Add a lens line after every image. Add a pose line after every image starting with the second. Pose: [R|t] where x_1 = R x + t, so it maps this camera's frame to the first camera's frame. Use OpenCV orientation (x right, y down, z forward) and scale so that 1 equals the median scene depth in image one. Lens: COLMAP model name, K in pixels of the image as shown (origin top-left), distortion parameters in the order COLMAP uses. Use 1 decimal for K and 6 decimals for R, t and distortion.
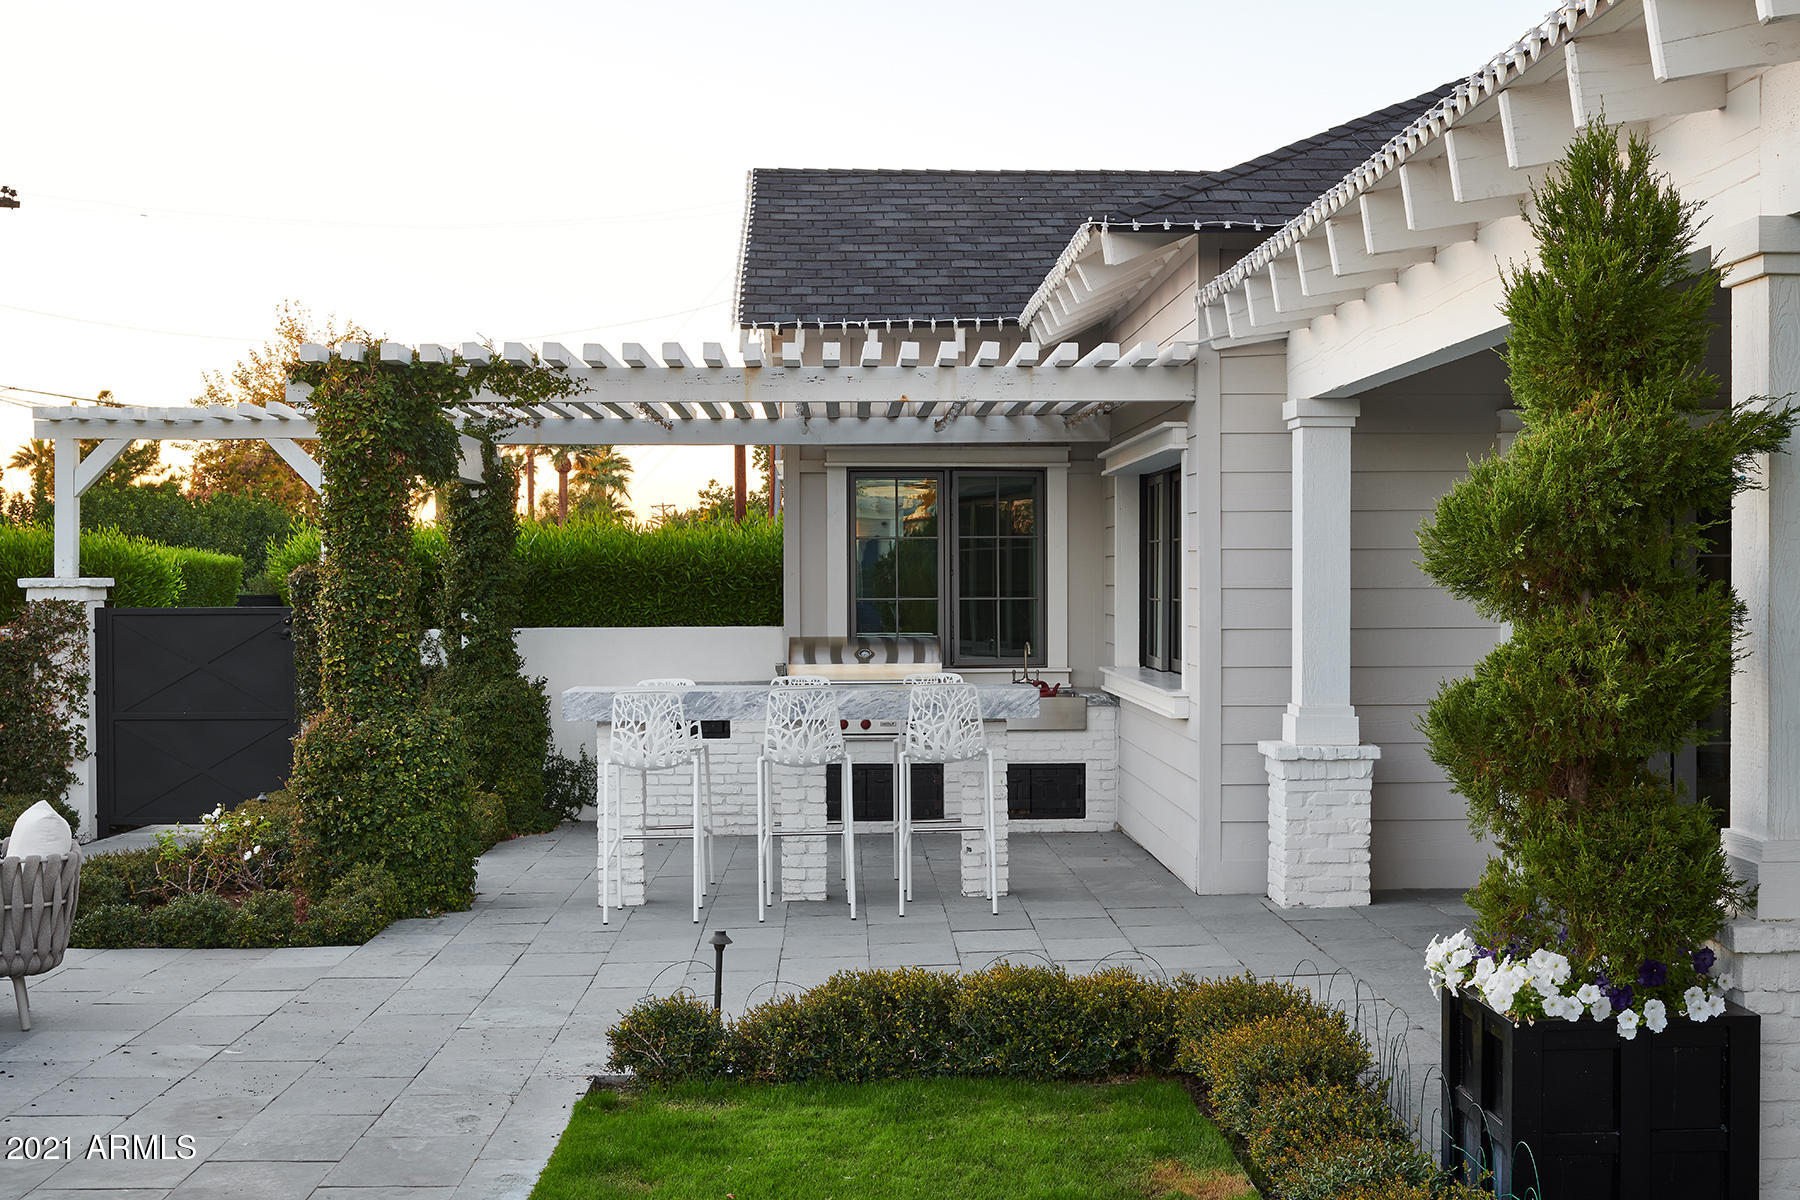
lens RADIAL K [[2330.3, 0, 900.2], [0, 2330.3, 598.1], [0, 0, 1]] dist [-0.032786, 0.000000]
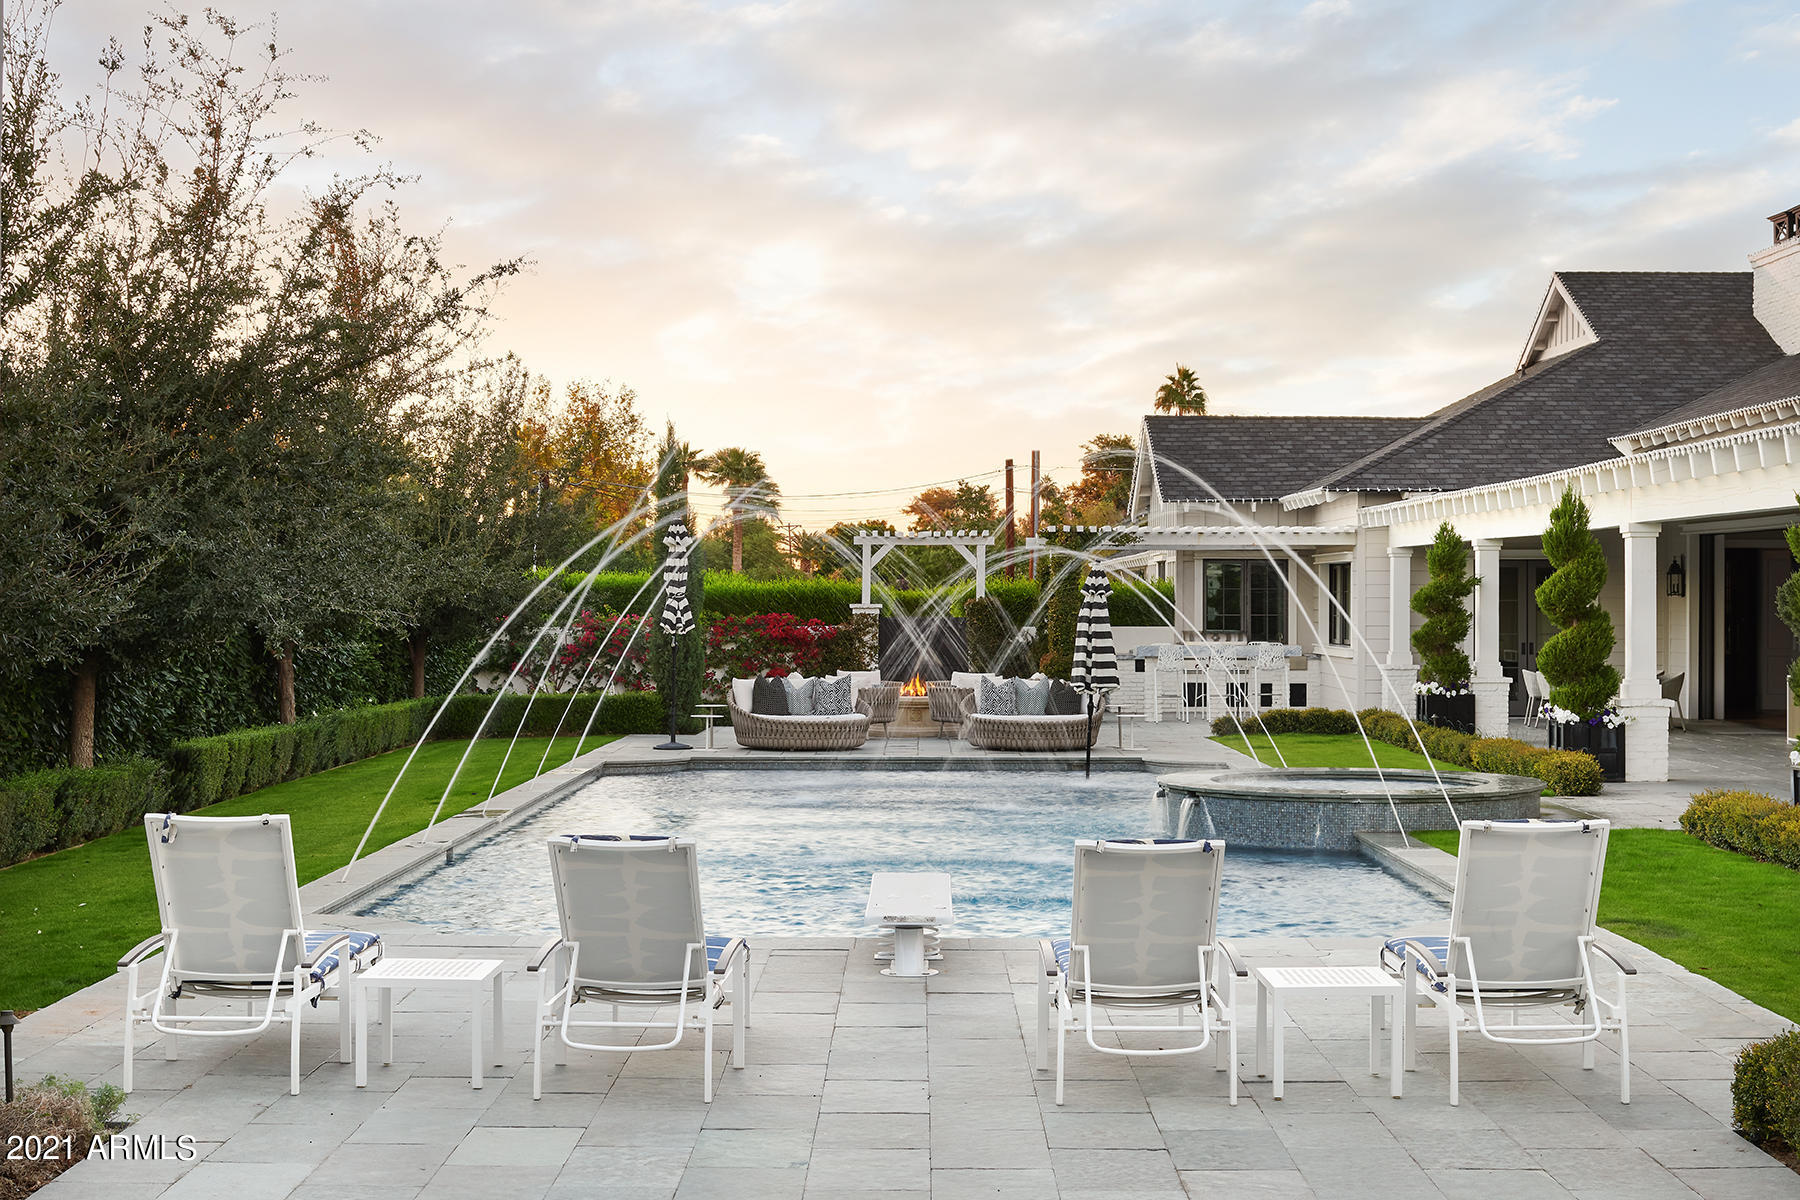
lens RADIAL K [[2330.3, 0, 900.1], [0, 2330.3, 600.2], [0, 0, 1]] dist [-0.032786, 0.000000]
pose [[0.998673, 0.004579, -0.051305, -0.222686], [-0.004961, 0.999961, -0.007326, 0.004717], [0.051270, 0.007571, 0.998656, -1.465502]]
